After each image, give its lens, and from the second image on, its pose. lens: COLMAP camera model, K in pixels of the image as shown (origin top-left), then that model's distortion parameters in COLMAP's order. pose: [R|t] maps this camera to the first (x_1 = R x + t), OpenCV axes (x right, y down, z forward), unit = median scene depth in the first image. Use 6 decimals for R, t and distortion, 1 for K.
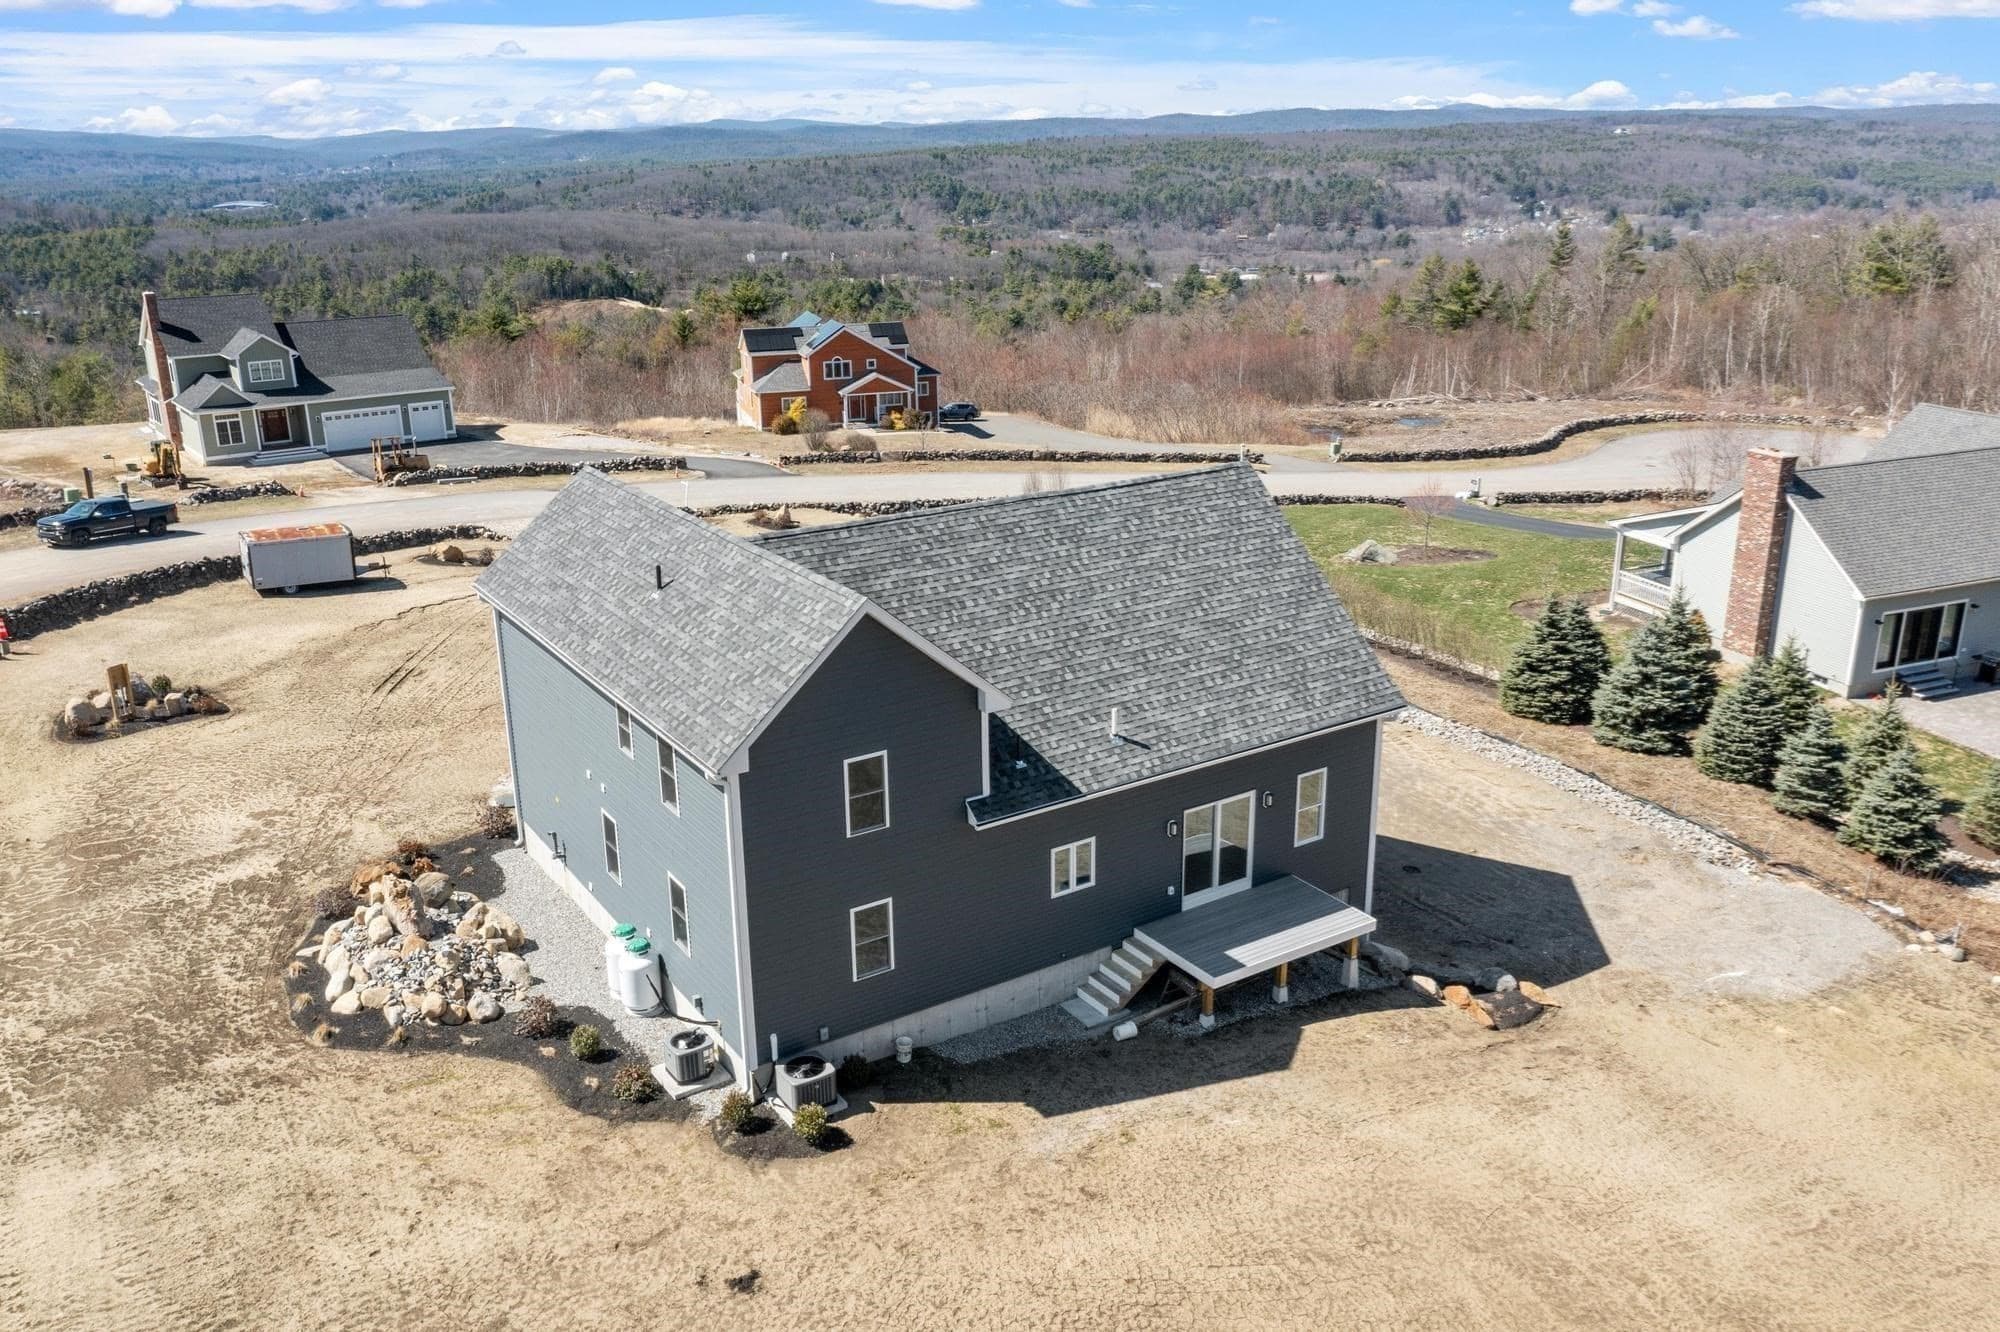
lens RADIAL K [[1567.1, 0, 1000.0], [0, 1567.1, 666.0], [0, 0, 1]] dist [-0.011965, 0.009874]
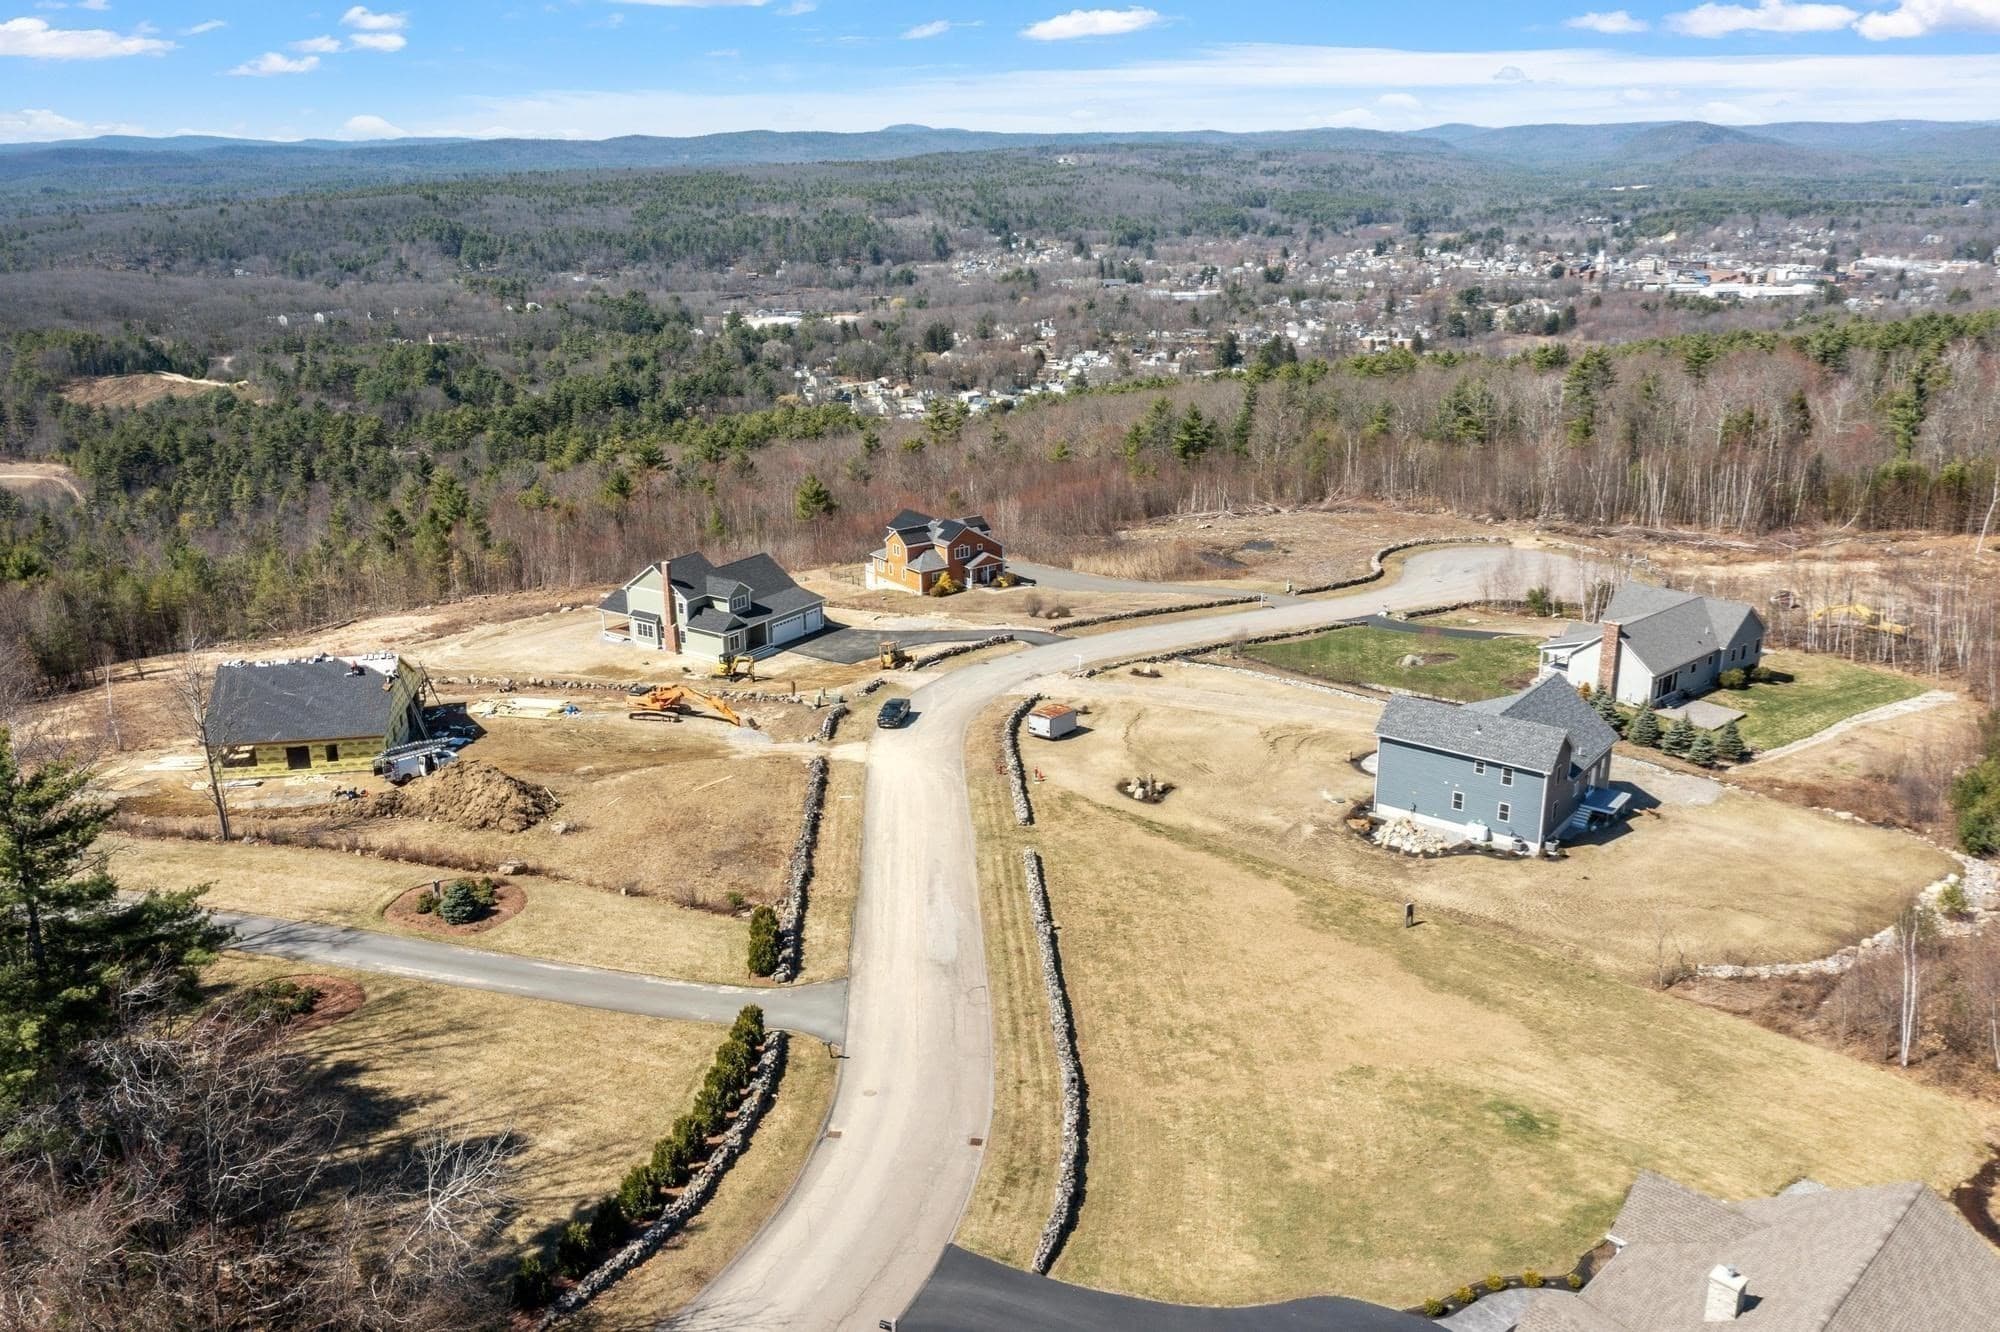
lens RADIAL K [[1567.1, 0, 1000.0], [0, 1567.1, 666.0], [0, 0, 1]] dist [-0.011965, 0.009874]
pose [[0.945163, -0.099764, 0.310989, -0.576993], [0.102527, 0.994702, 0.007496, -0.081893], [-0.310089, 0.024800, 0.950384, -0.526495]]
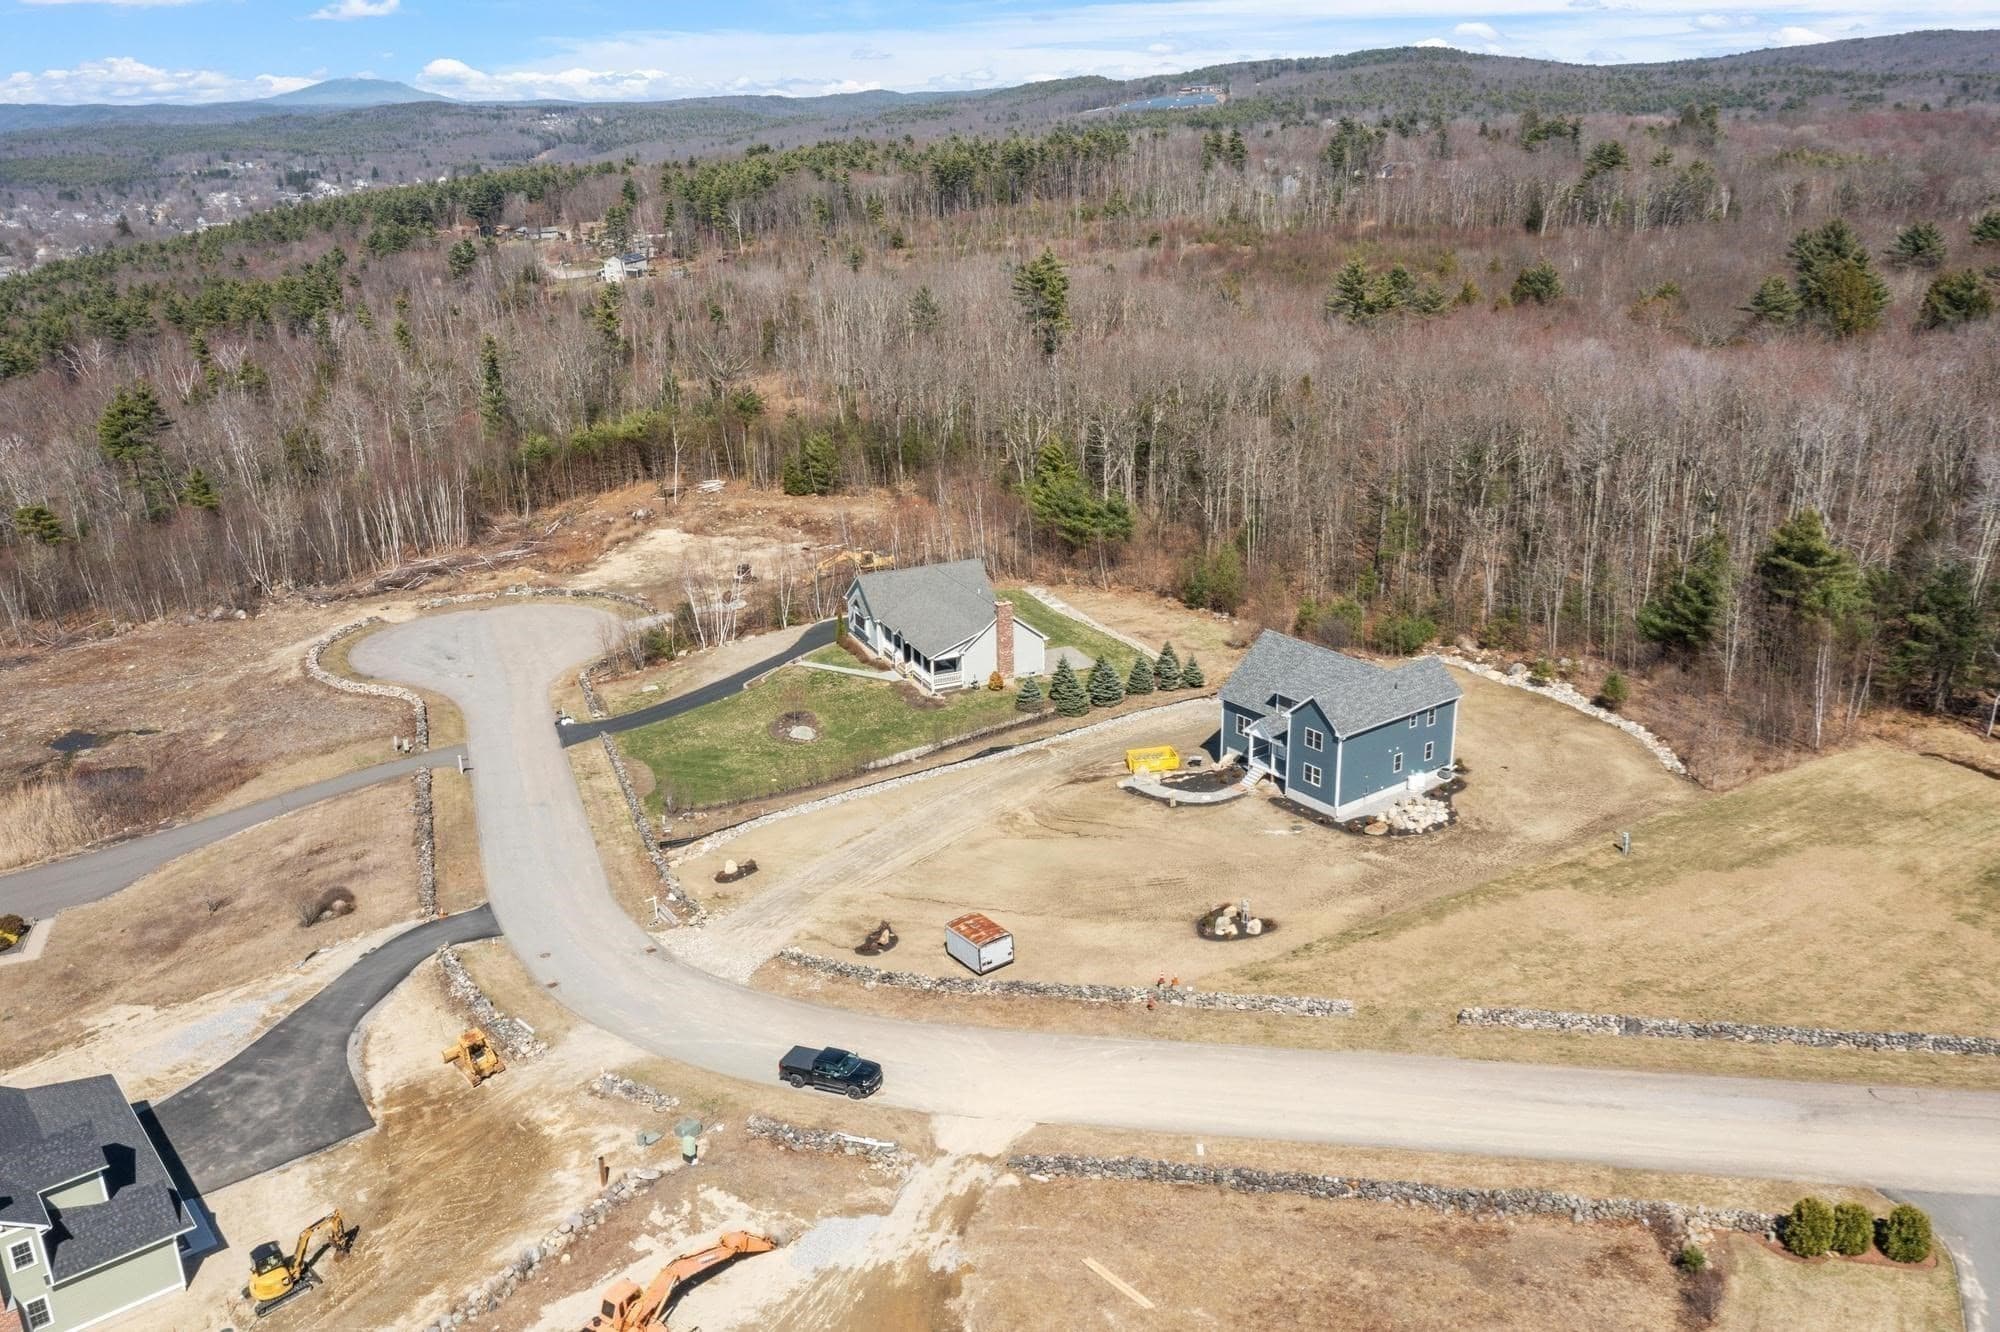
lens RADIAL K [[1567.1, 0, 1000.0], [0, 1567.1, 666.0], [0, 0, 1]] dist [-0.011965, 0.009874]
pose [[-0.046006, -0.325362, 0.944470, -0.873614], [0.339267, 0.884183, 0.321119, -0.384300], [-0.939564, 0.335201, 0.069707, 0.373960]]
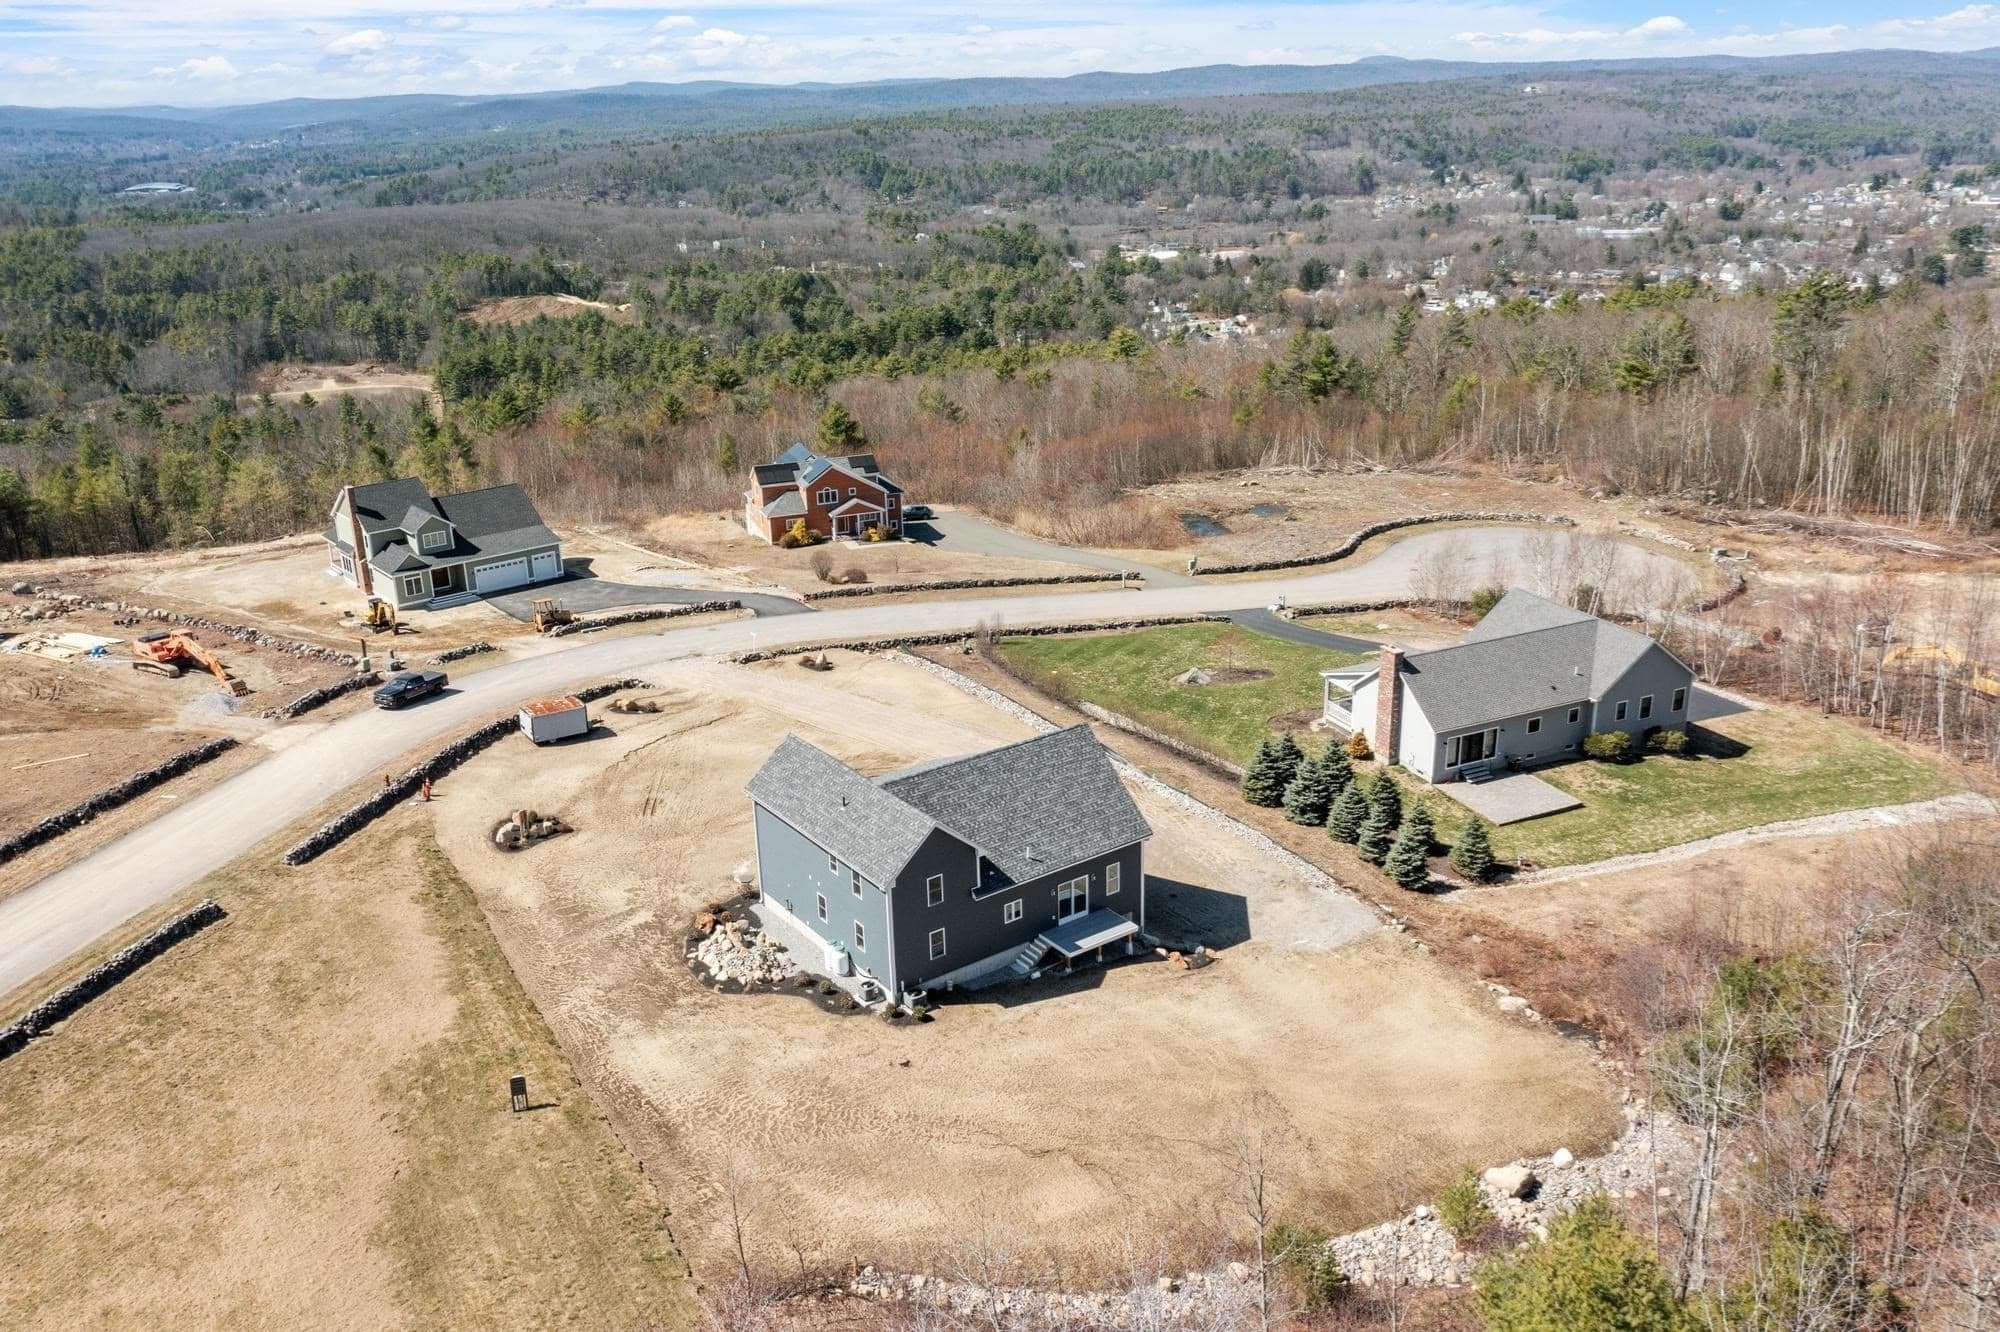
lens RADIAL K [[1567.1, 0, 1000.0], [0, 1567.1, 666.0], [0, 0, 1]] dist [-0.011965, 0.009874]
pose [[0.998750, -0.029326, 0.040466, -0.014878], [0.028299, 0.999268, 0.025726, -0.075443], [-0.041191, -0.024548, 0.998850, -0.342812]]
